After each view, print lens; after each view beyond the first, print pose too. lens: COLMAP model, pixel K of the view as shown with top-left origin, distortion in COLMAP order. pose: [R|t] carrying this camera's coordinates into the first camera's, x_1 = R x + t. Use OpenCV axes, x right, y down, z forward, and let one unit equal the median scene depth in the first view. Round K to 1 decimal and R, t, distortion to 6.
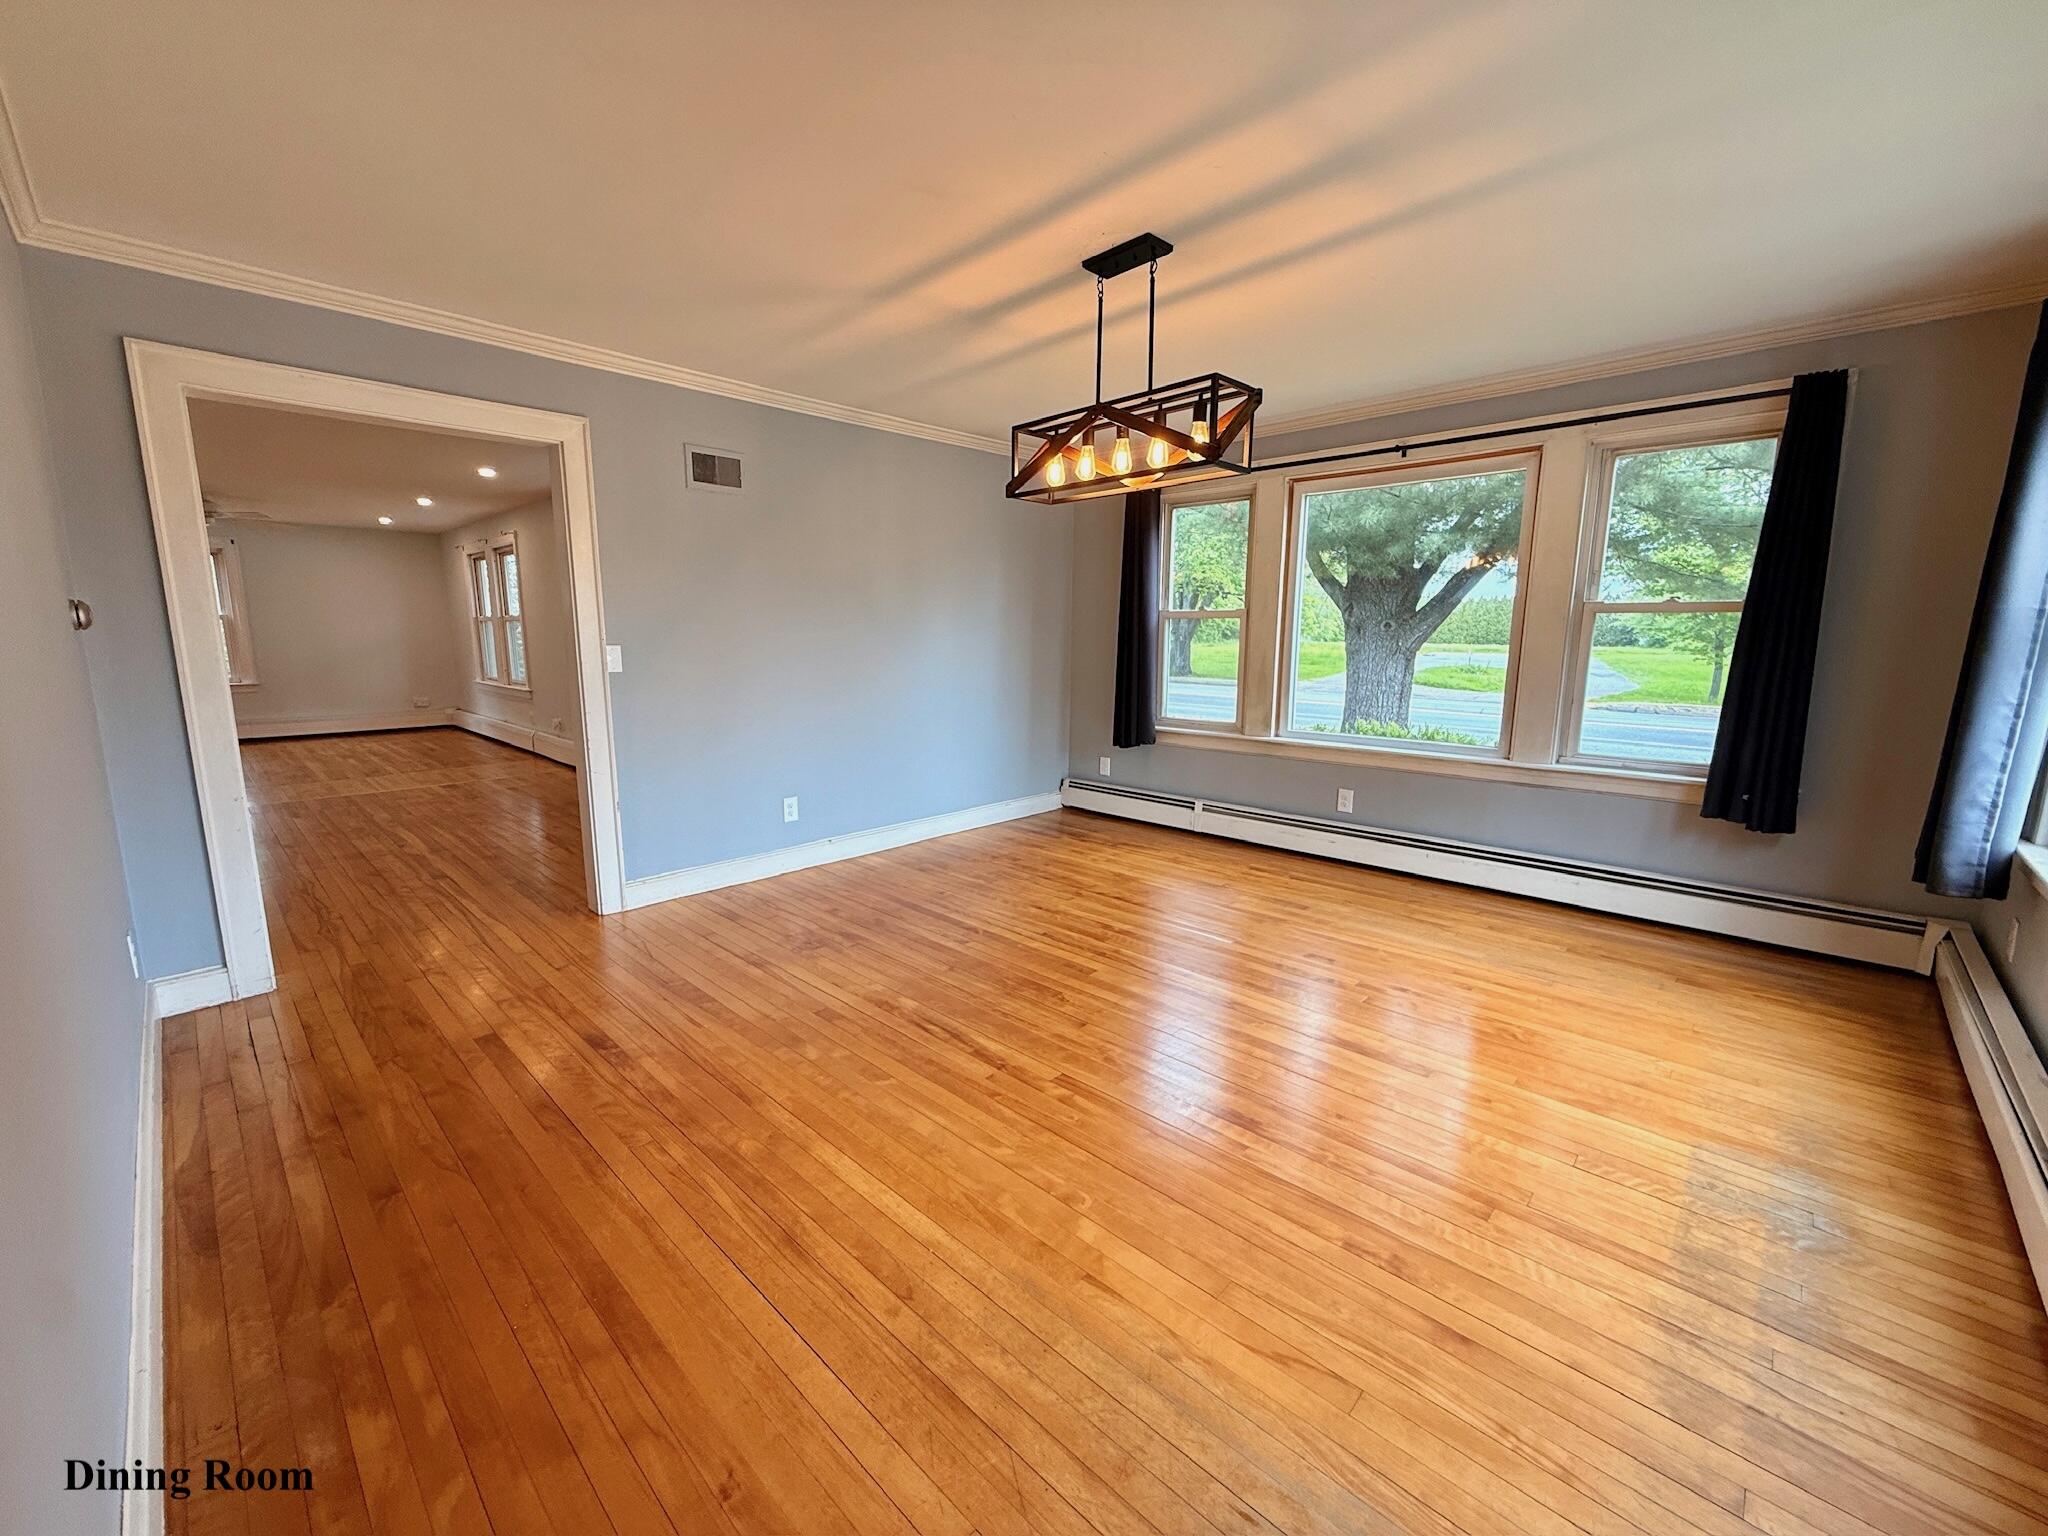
lens RADIAL K [[814.1, 0, 1021.2], [0, 814.1, 761.2], [0, 0, 1]] dist [0.000002, 0.000146]
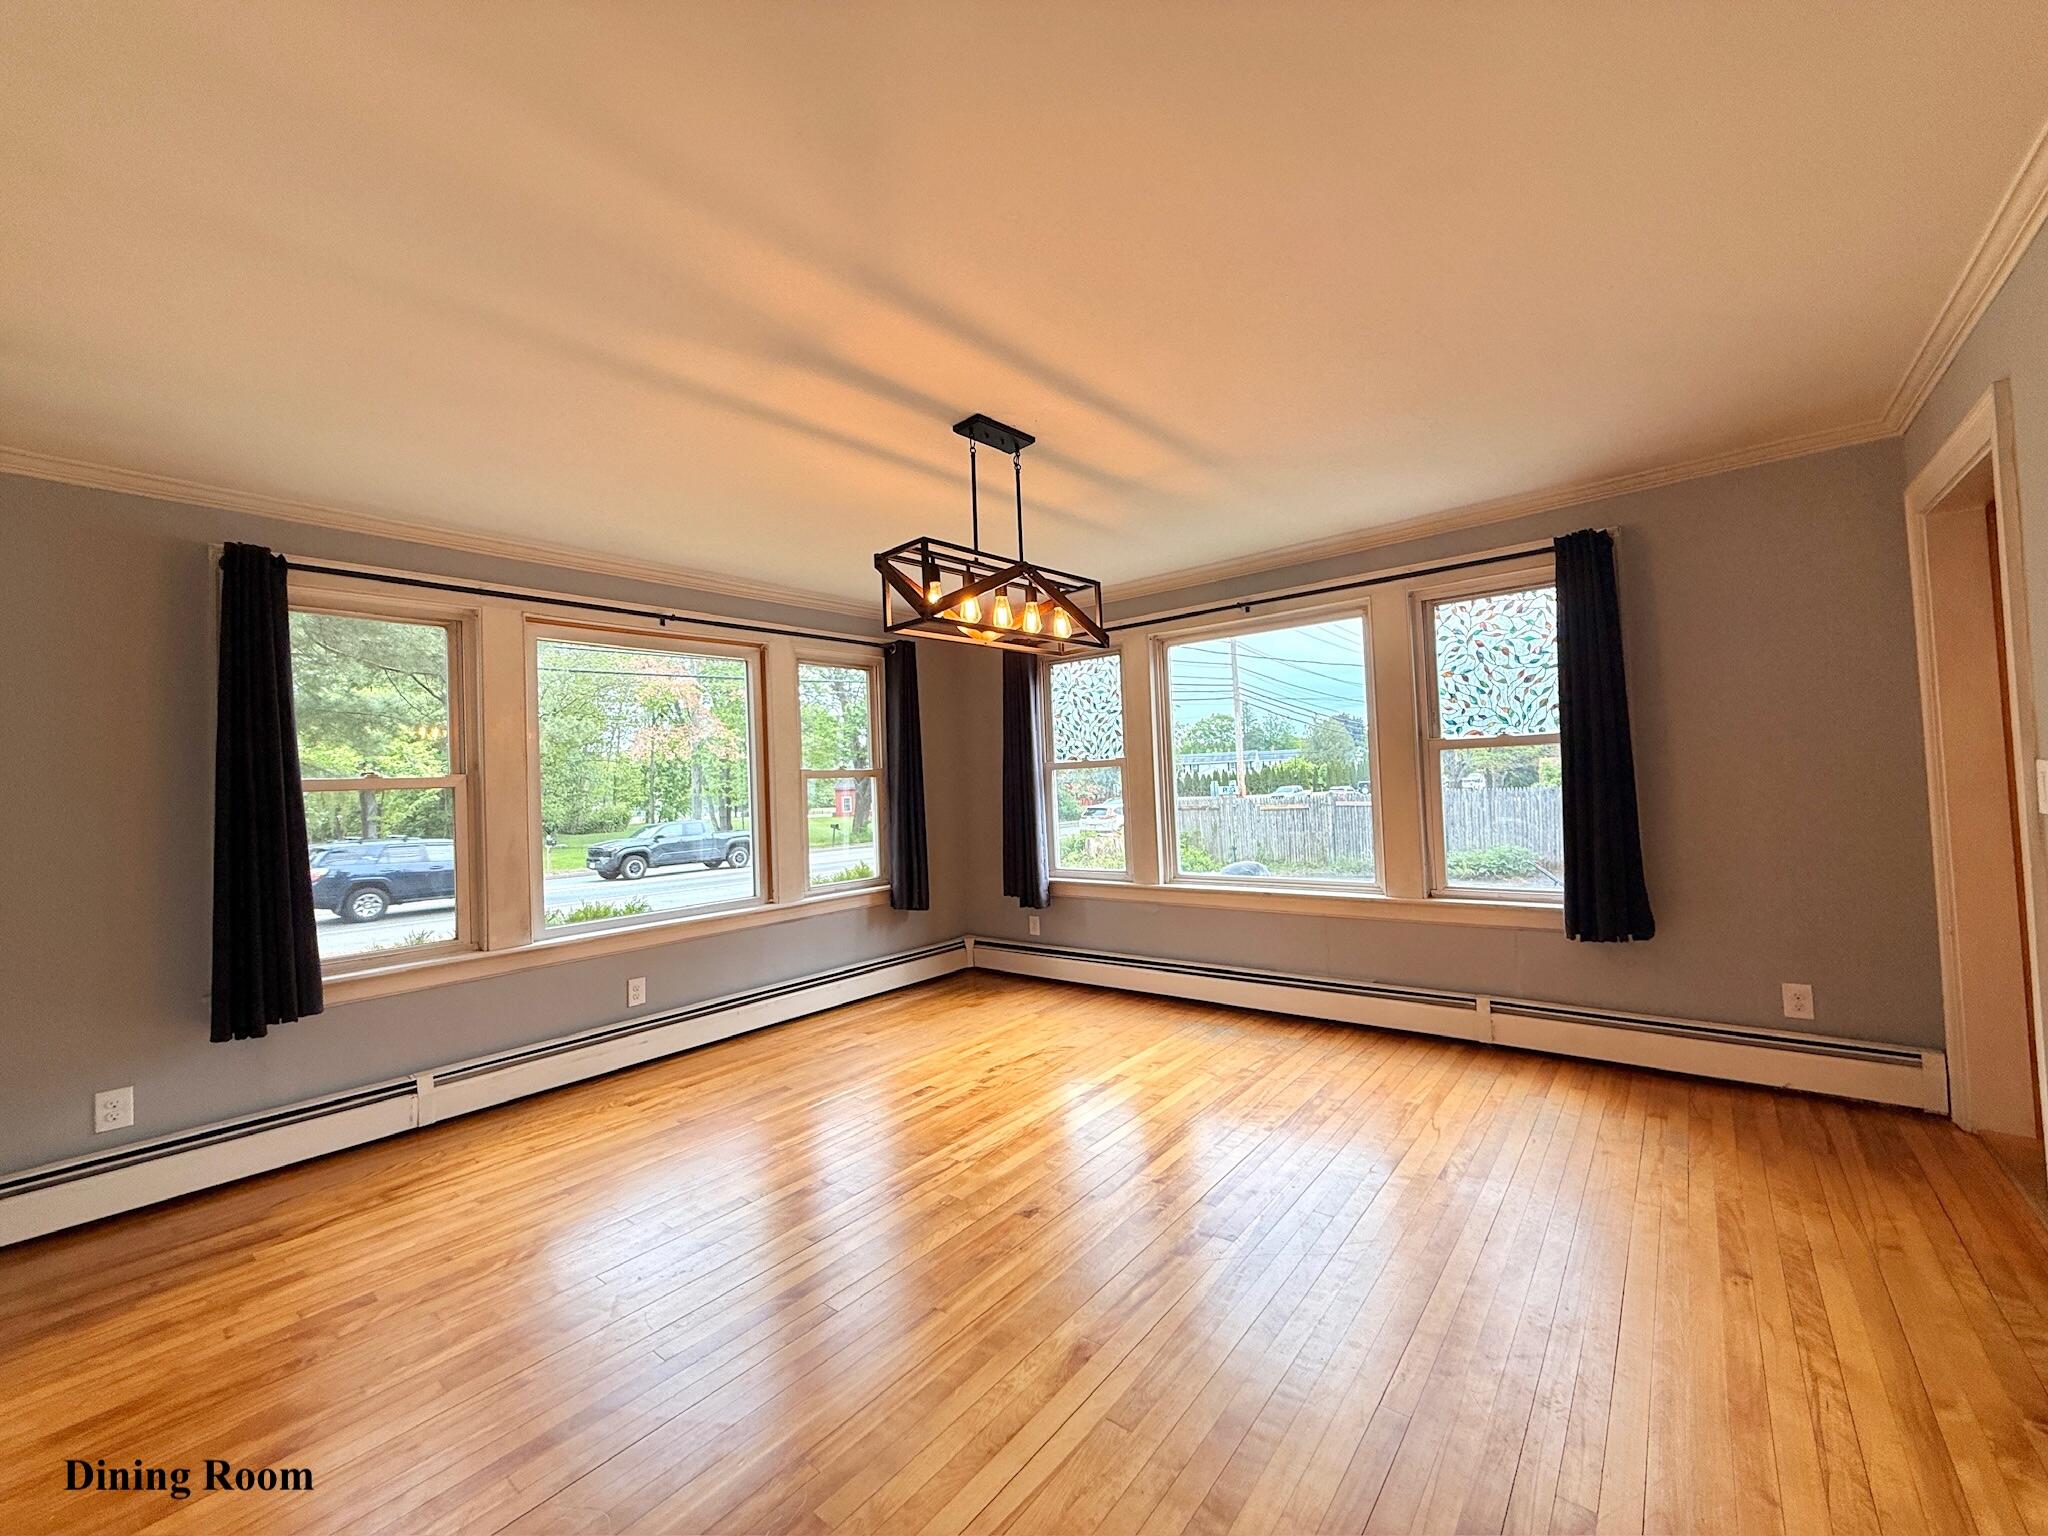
lens RADIAL K [[814.1, 0, 1021.2], [0, 814.1, 761.2], [0, 0, 1]] dist [0.000002, 0.000146]
pose [[-0.074671, 0.030962, 0.996727, -0.667760], [0.199851, 0.979704, -0.015462, -0.128234], [-0.976977, 0.198042, -0.079344, 0.821147]]
